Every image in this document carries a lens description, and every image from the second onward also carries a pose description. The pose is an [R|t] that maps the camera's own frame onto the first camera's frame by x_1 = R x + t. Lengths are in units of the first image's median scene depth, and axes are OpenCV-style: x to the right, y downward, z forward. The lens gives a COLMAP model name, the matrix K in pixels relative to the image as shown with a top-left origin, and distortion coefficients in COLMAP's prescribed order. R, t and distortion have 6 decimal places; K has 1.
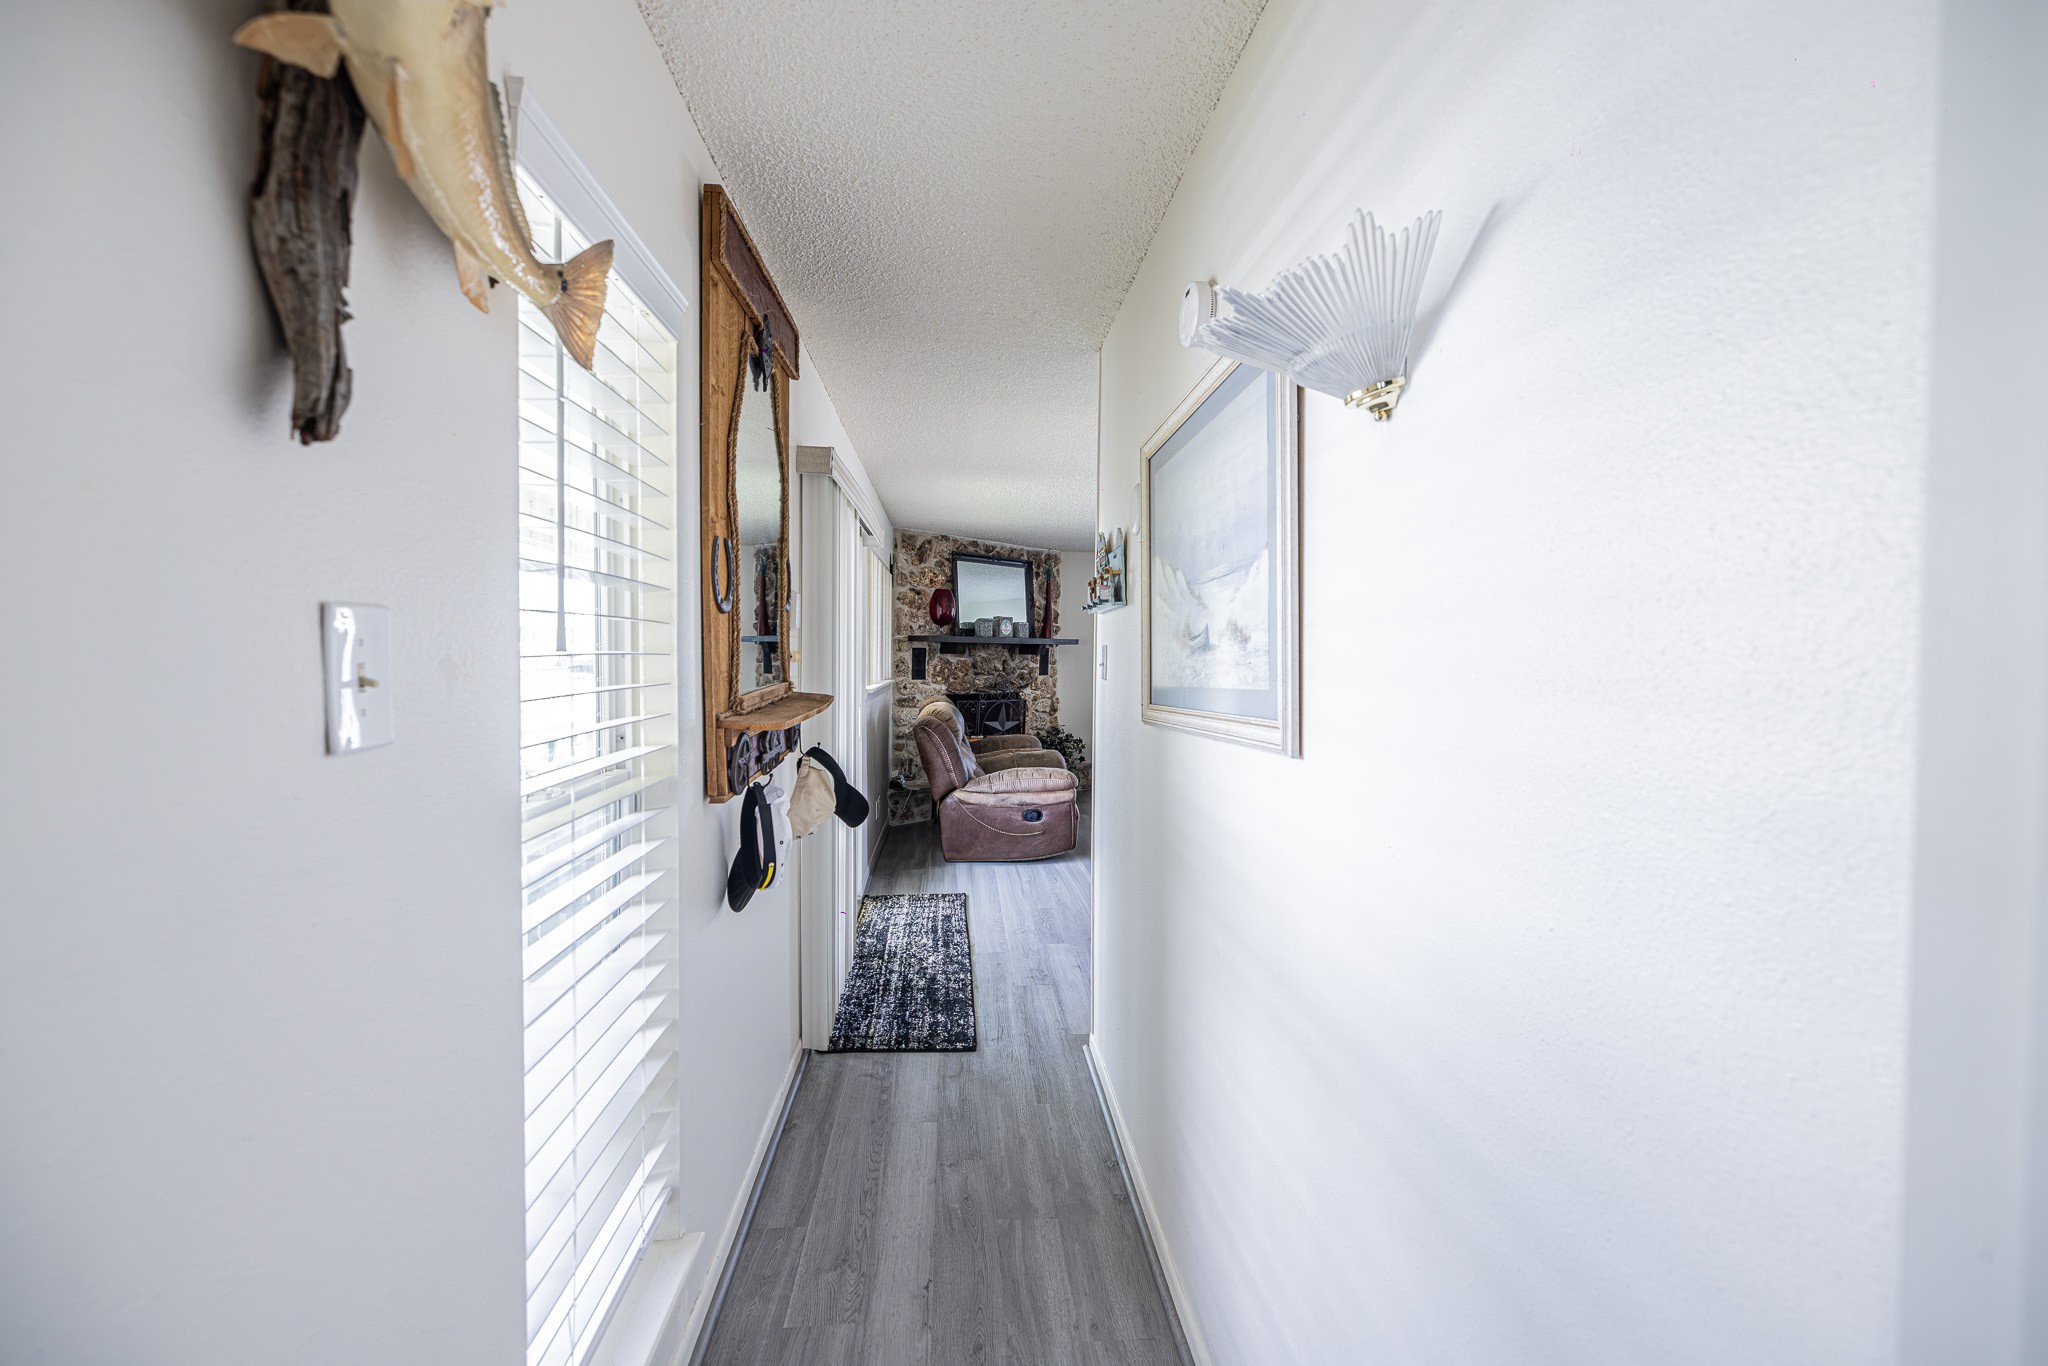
lens RADIAL K [[850.8, 0, 1019.6], [0, 850.8, 677.2], [0, 0, 1]] dist [-0.002131, 0.000318]
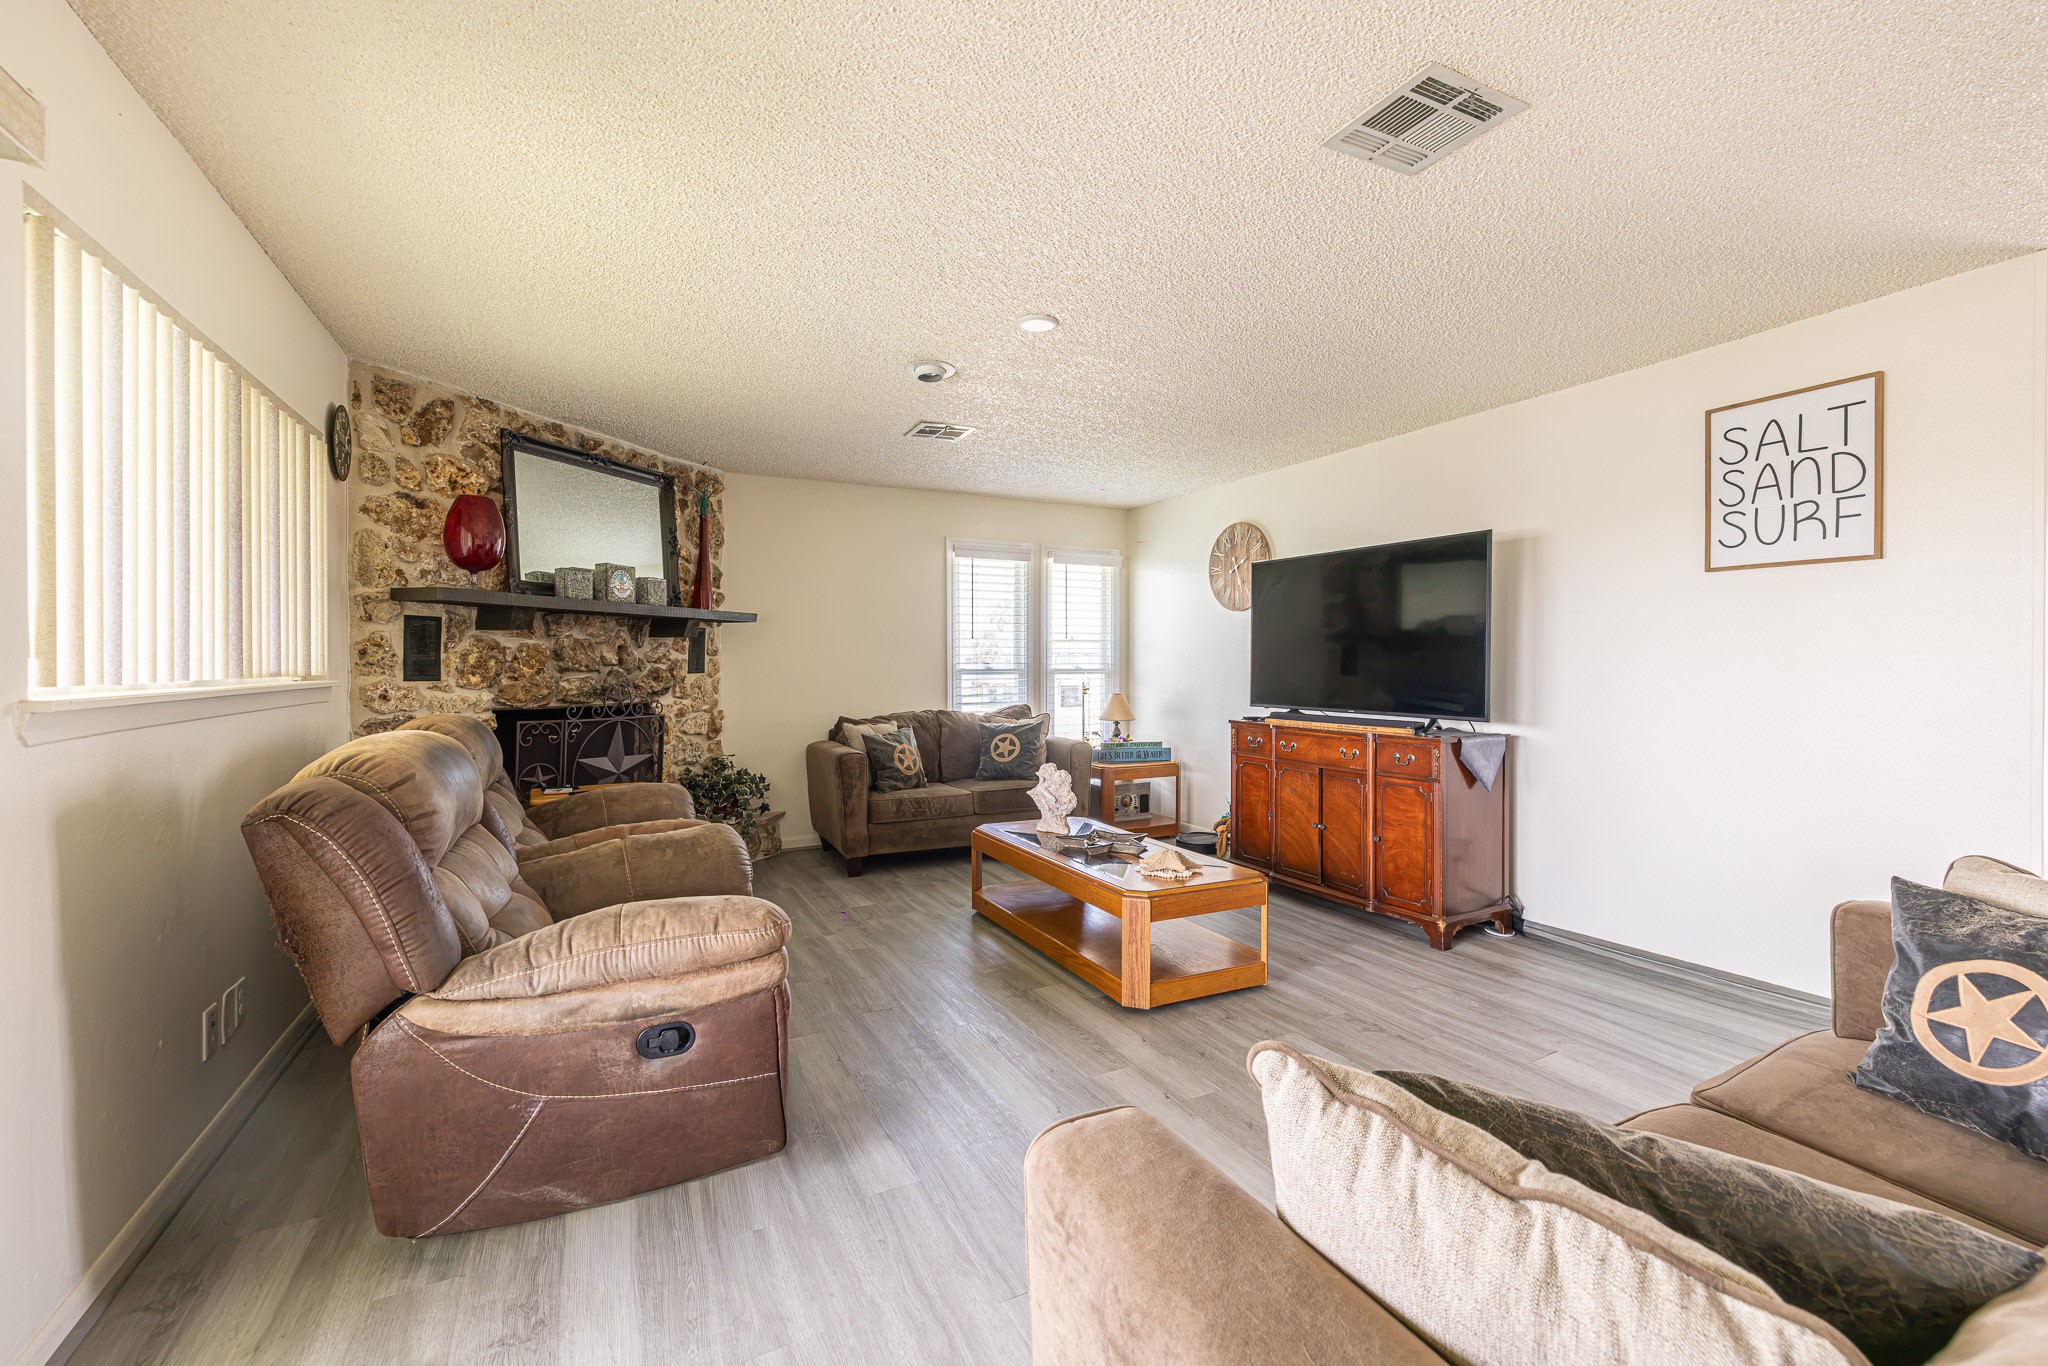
lens RADIAL K [[850.8, 0, 1023.7], [0, 850.8, 672.9], [0, 0, 1]] dist [-0.002131, 0.000318]
pose [[0.923534, -0.011032, 0.383357, 0.013021], [0.016536, 0.999802, -0.011065, 0.009155], [-0.383159, 0.016558, 0.923534, 0.406746]]
